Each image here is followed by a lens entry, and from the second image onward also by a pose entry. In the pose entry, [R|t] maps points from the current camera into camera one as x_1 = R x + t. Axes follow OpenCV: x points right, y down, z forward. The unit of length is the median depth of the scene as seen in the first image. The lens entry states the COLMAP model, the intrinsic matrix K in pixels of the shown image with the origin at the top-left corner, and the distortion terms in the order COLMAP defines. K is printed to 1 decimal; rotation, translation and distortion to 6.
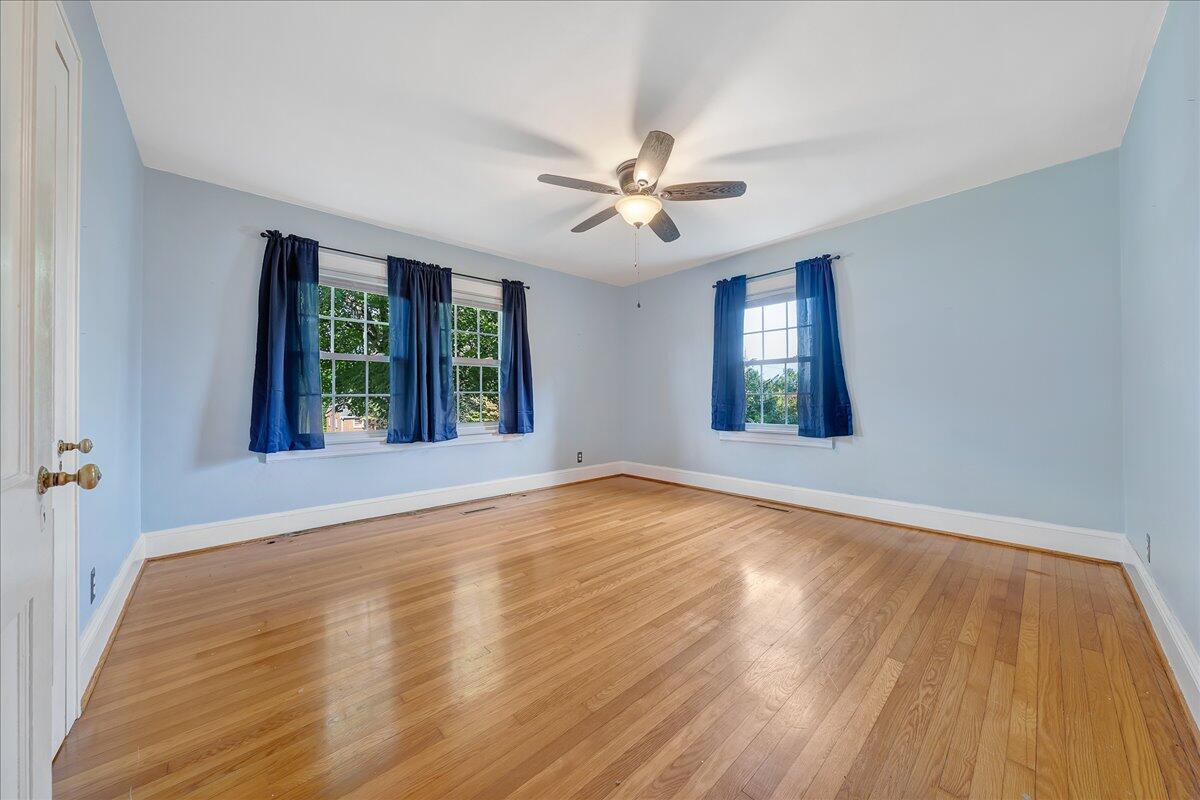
lens RADIAL K [[419.5, 0, 600.4], [0, 419.5, 398.0], [0, 0, 1]] dist [-0.005979, 0.000056]
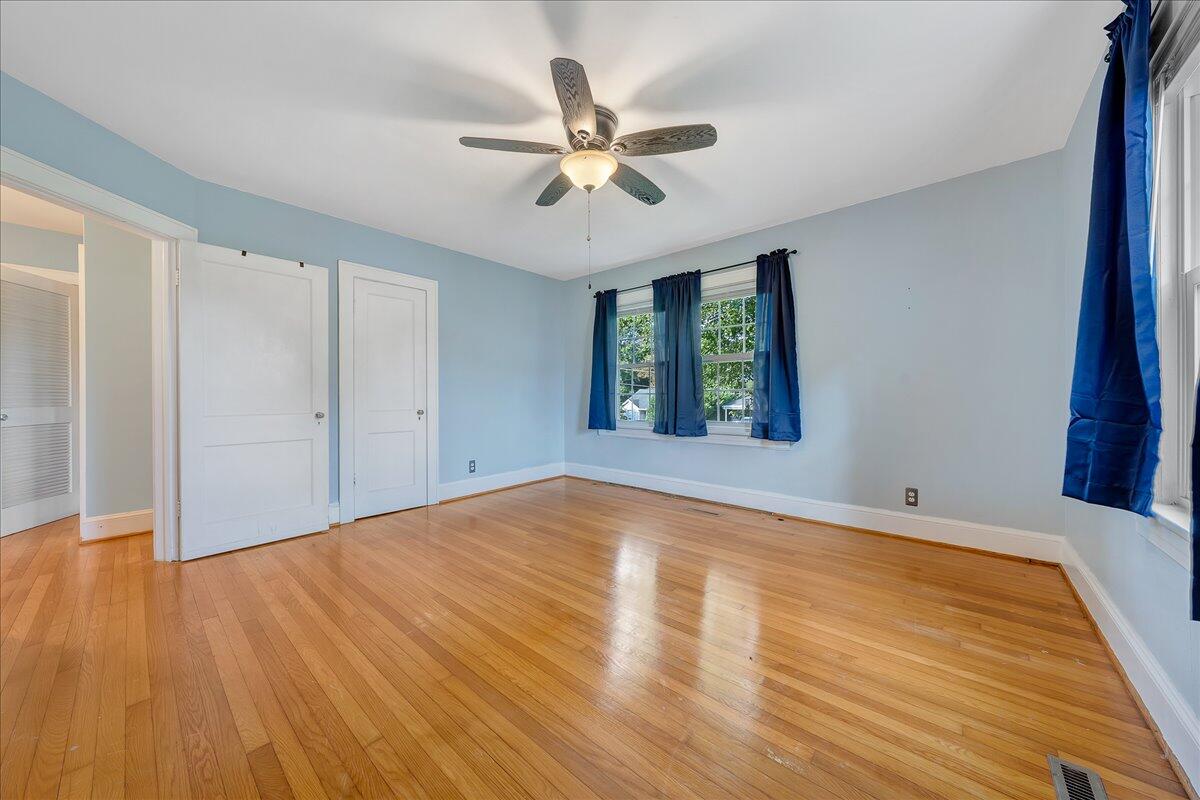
lens RADIAL K [[419.5, 0, 599.1], [0, 419.5, 397.5], [0, 0, 1]] dist [-0.005979, 0.000056]
pose [[0.087224, 0.010709, -0.996131, 0.685878], [0.002689, 0.999936, 0.010985, -0.008562], [0.996185, -0.003637, 0.087189, 0.705278]]
